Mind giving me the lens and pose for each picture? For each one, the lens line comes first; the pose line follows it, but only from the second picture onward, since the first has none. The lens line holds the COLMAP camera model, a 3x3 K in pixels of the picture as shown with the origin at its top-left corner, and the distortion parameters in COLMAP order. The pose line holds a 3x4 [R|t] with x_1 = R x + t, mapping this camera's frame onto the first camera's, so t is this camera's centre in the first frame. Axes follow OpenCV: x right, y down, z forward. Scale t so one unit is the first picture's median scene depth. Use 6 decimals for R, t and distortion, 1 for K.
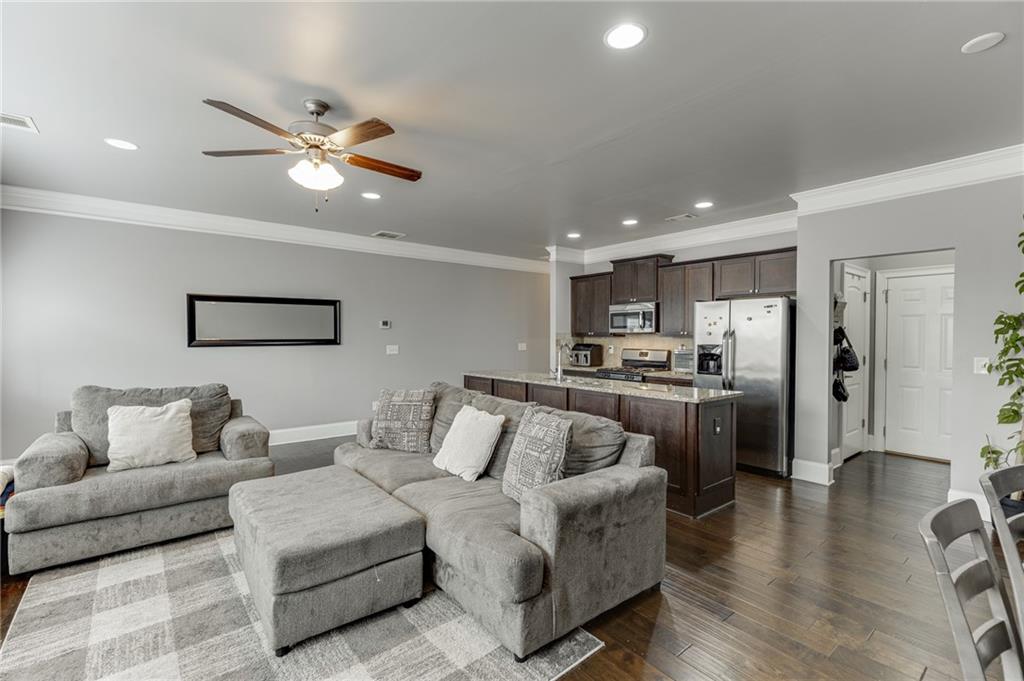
lens RADIAL K [[455.7, 0, 518.4], [0, 455.7, 343.1], [0, 0, 1]] dist [0.015301, -0.004894]
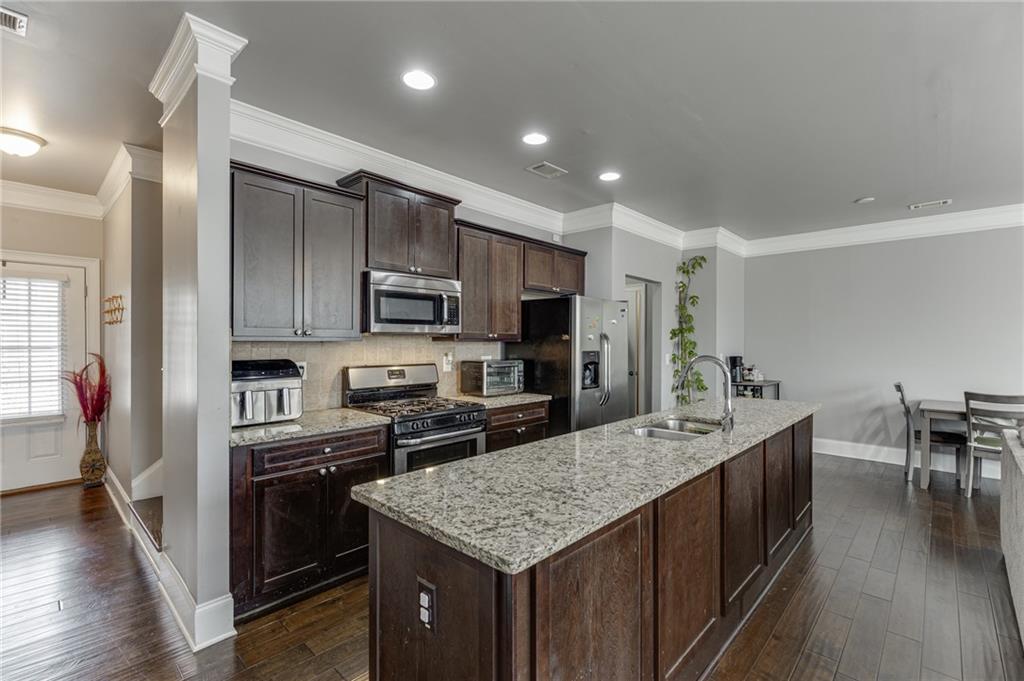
lens RADIAL K [[455.7, 0, 518.4], [0, 455.7, 343.1], [0, 0, 1]] dist [0.015301, -0.004894]
pose [[-0.142627, -0.001969, 0.989775, -0.287193], [0.012248, 0.999918, 0.003754, -0.012560], [-0.989701, 0.012658, -0.142591, 1.013781]]
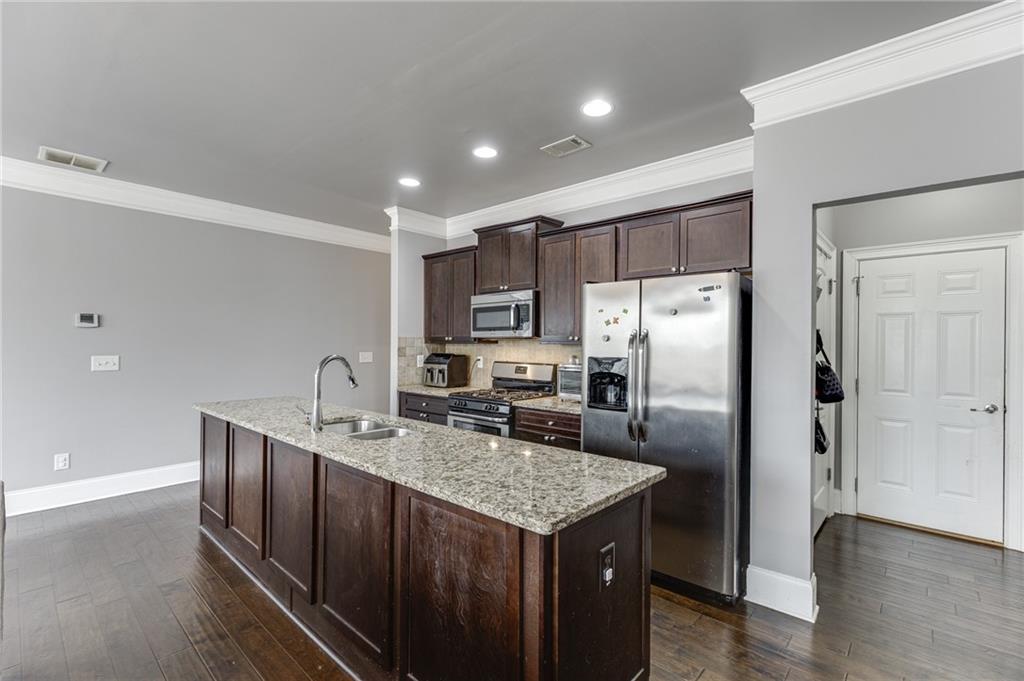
lens RADIAL K [[455.7, 0, 518.4], [0, 455.7, 343.1], [0, 0, 1]] dist [0.015301, -0.004894]
pose [[0.987077, 0.006403, 0.160116, 0.177333], [-0.003862, 0.999862, -0.016175, -0.004302], [-0.160197, 0.015347, 0.986966, 0.371077]]
